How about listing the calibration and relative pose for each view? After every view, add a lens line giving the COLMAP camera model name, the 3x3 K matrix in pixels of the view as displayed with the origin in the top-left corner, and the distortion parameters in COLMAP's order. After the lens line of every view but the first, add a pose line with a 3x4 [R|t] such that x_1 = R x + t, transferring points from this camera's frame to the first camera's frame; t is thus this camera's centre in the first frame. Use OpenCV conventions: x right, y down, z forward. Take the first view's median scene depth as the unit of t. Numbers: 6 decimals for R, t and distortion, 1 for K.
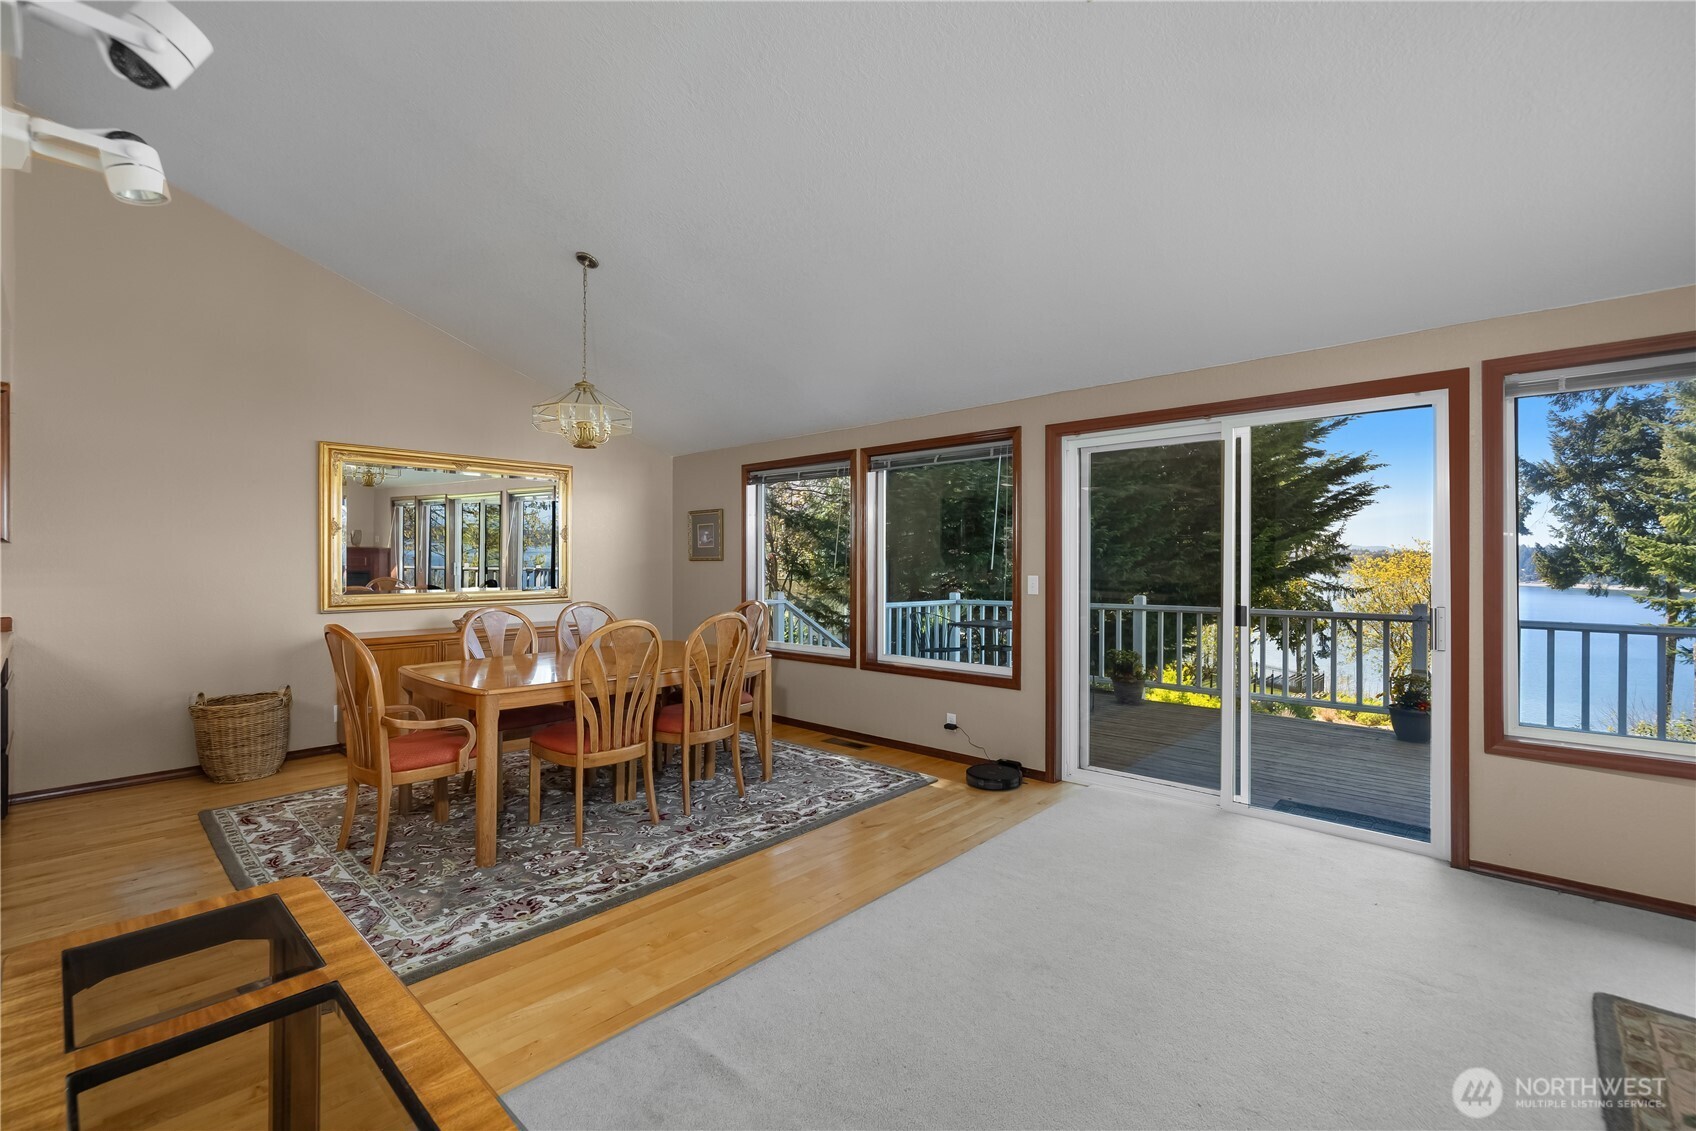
lens RADIAL K [[728.4, 0, 835.4], [0, 728.4, 564.1], [0, 0, 1]] dist [0.002826, 0.001187]
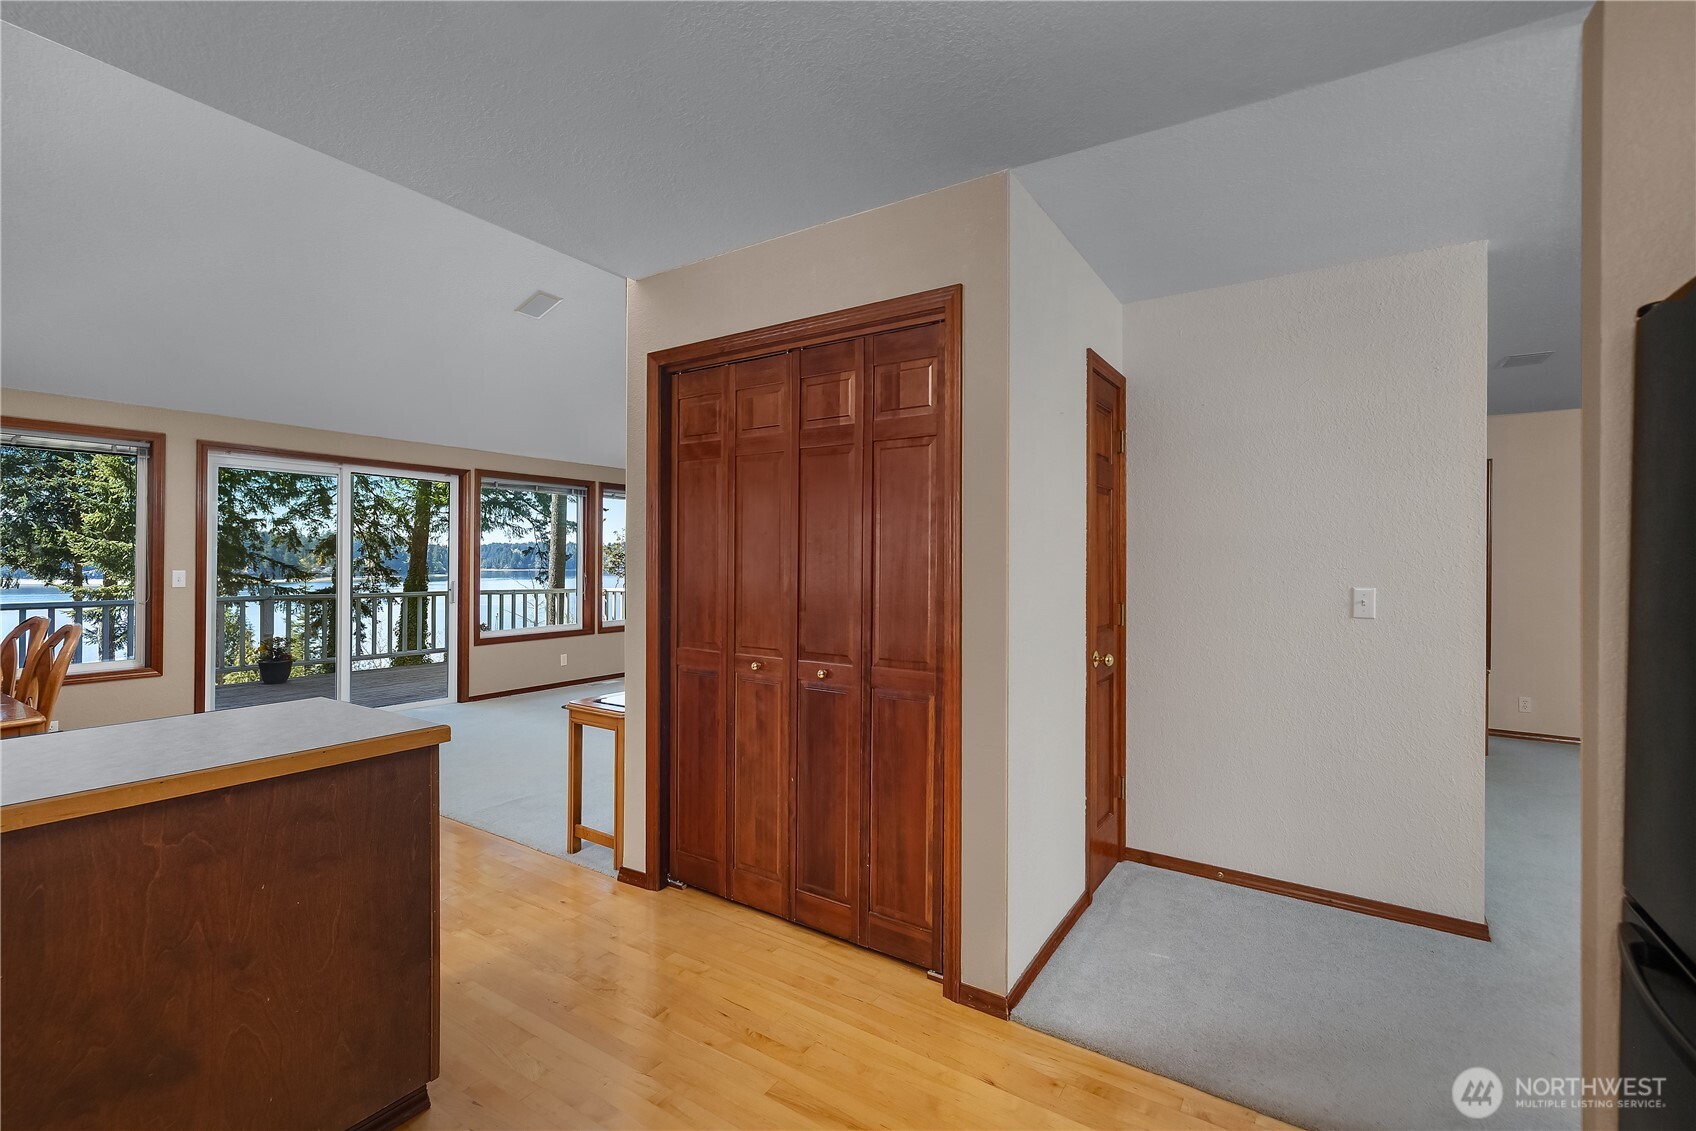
lens RADIAL K [[728.4, 0, 846.4], [0, 728.4, 555.4], [0, 0, 1]] dist [0.002826, 0.001187]
pose [[-0.163904, 0.002572, 0.986473, -1.070128], [-0.002856, 0.999991, -0.003082, -0.009223], [-0.986472, -0.003323, -0.163896, 0.187755]]
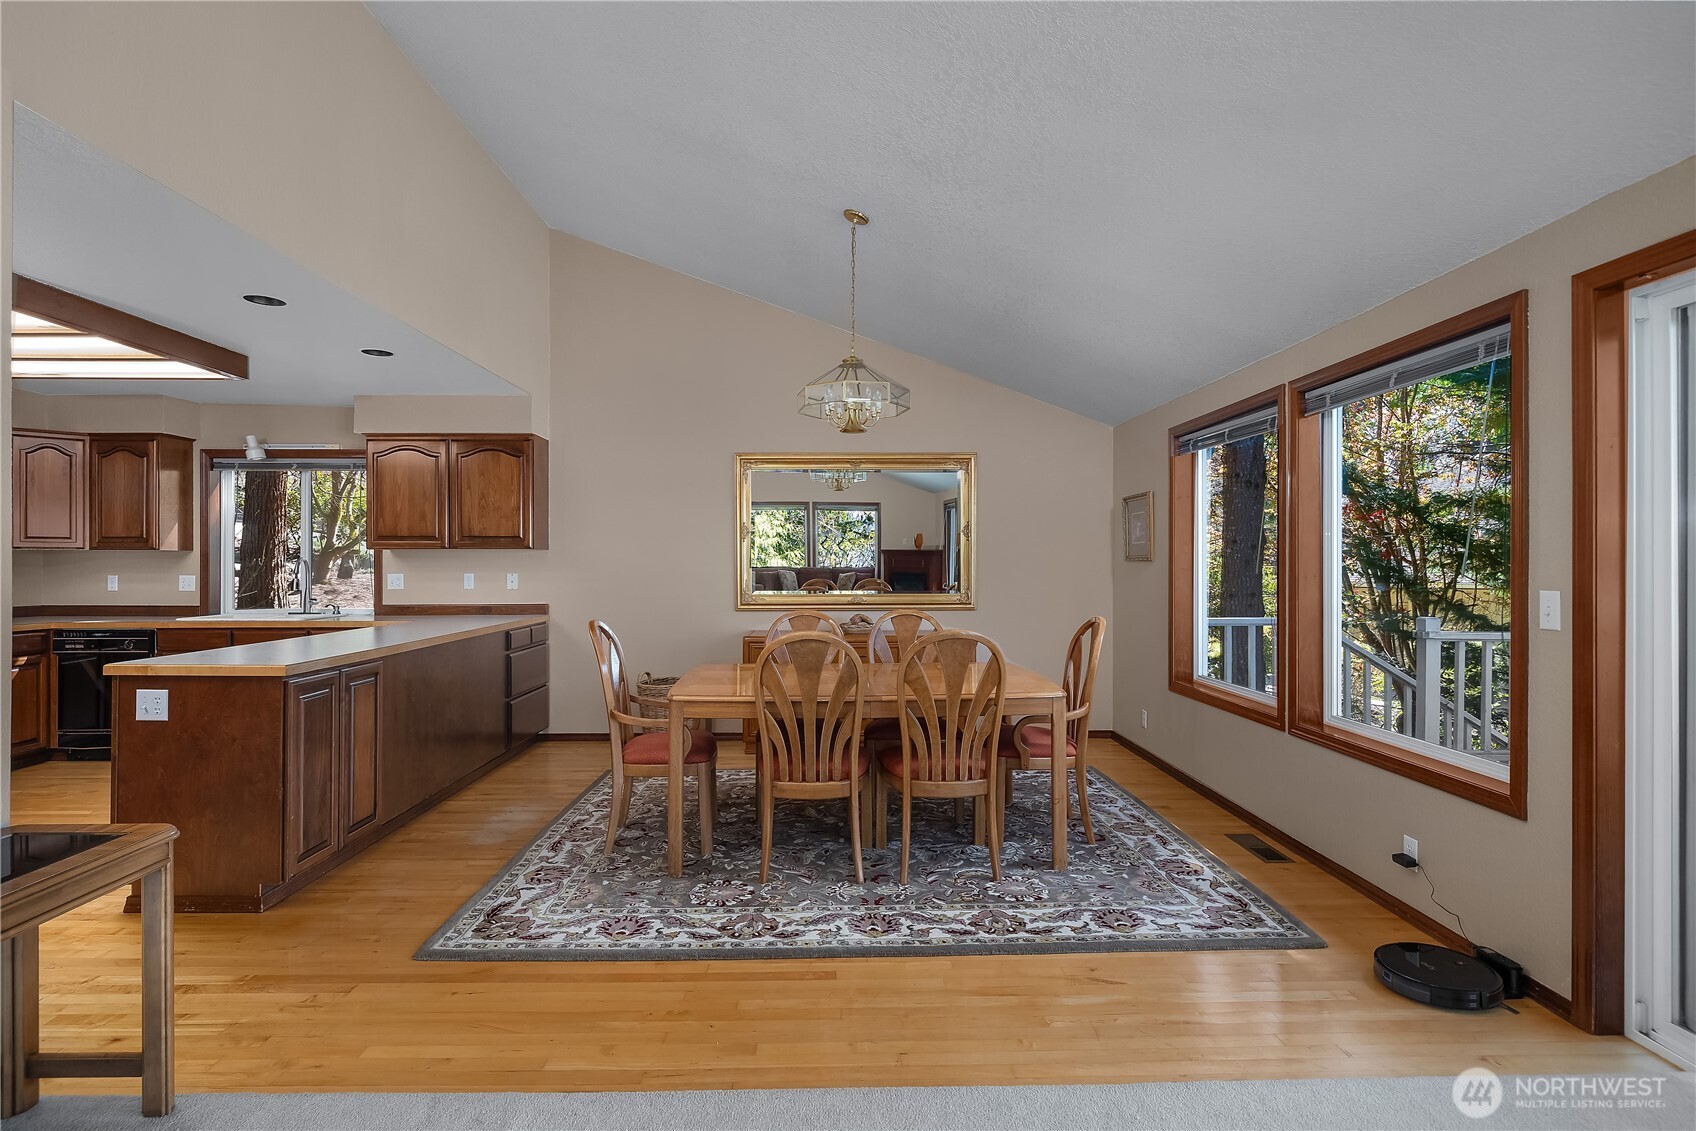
lens RADIAL K [[835.6, 0, 848.3], [0, 835.6, 562.0], [0, 0, 1]] dist [-0.005056, -0.001226]
pose [[0.697696, -0.002086, -0.716391, 0.364595], [-0.000907, 0.999992, -0.003796, -0.000754], [0.716393, 0.003298, 0.697689, 0.293372]]
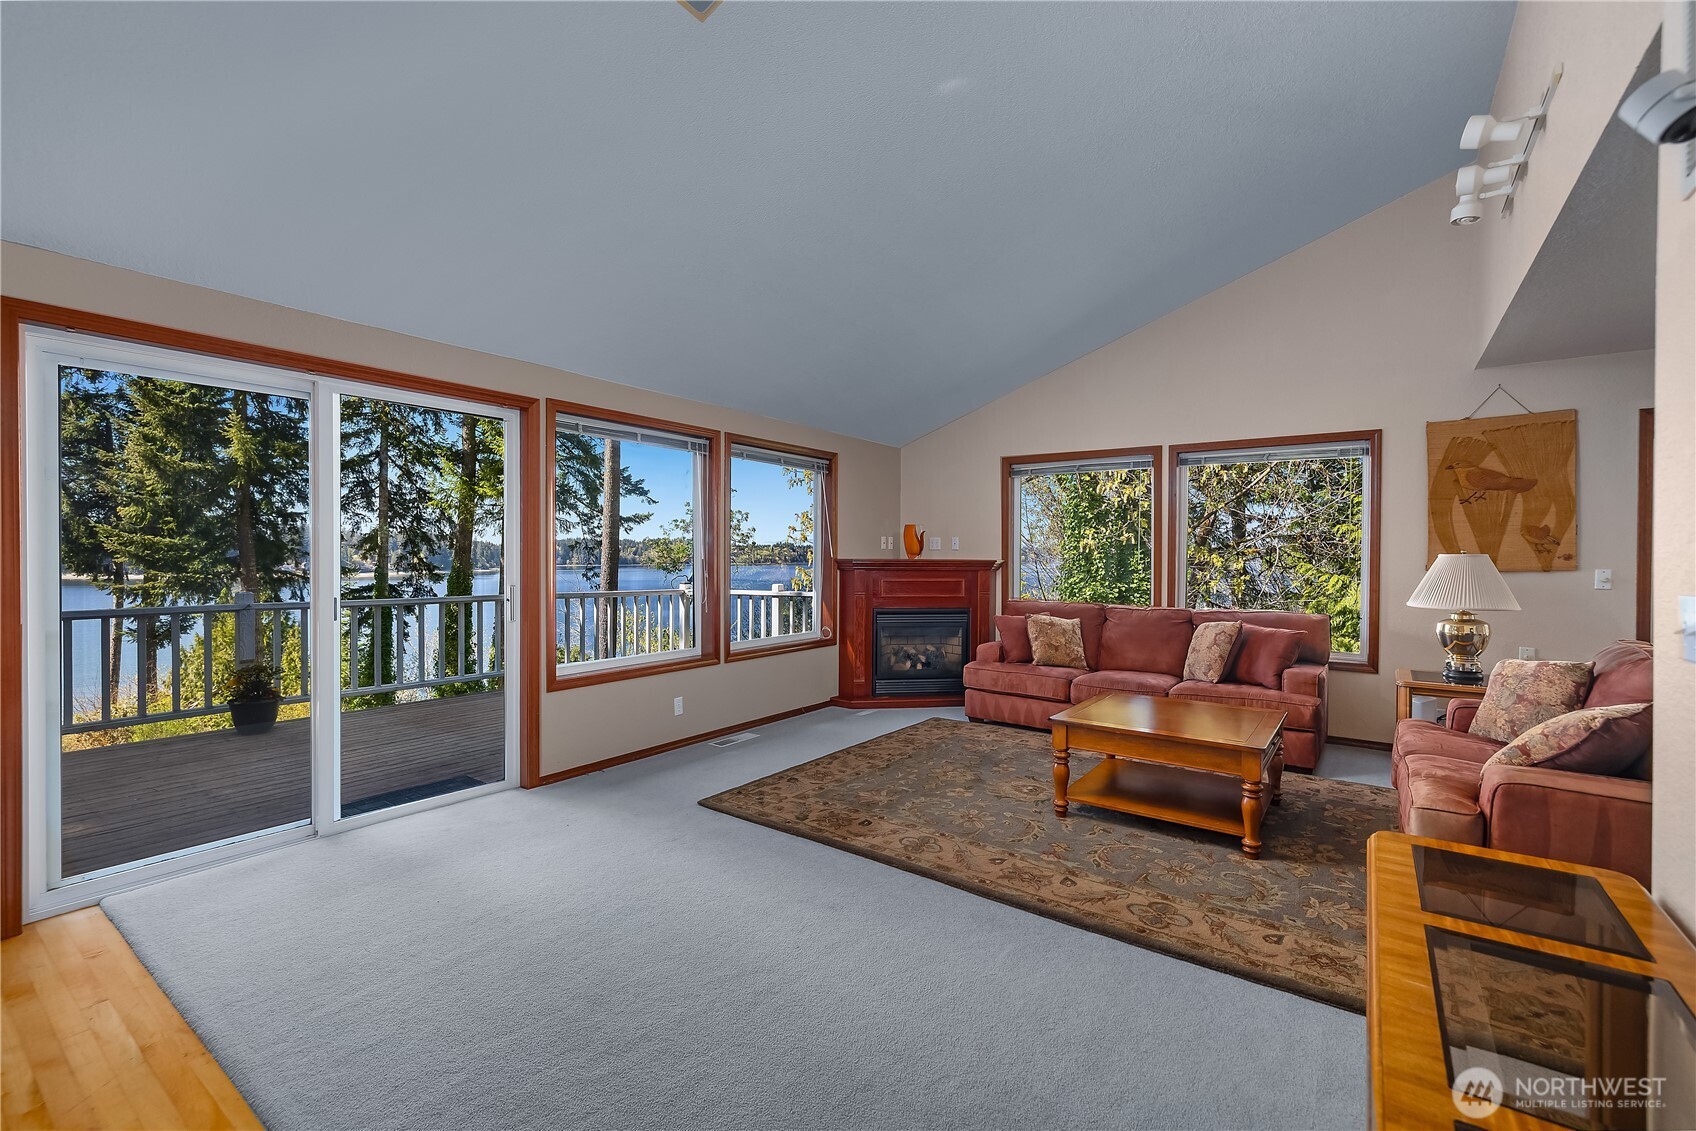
lens RADIAL K [[728.4, 0, 846.1], [0, 728.4, 561.1], [0, 0, 1]] dist [0.002826, 0.001187]
pose [[-0.117223, -0.010145, 0.993054, -0.359758], [-0.002036, 0.999948, 0.009975, 0.002741], [-0.993104, -0.000853, -0.117238, 0.451356]]
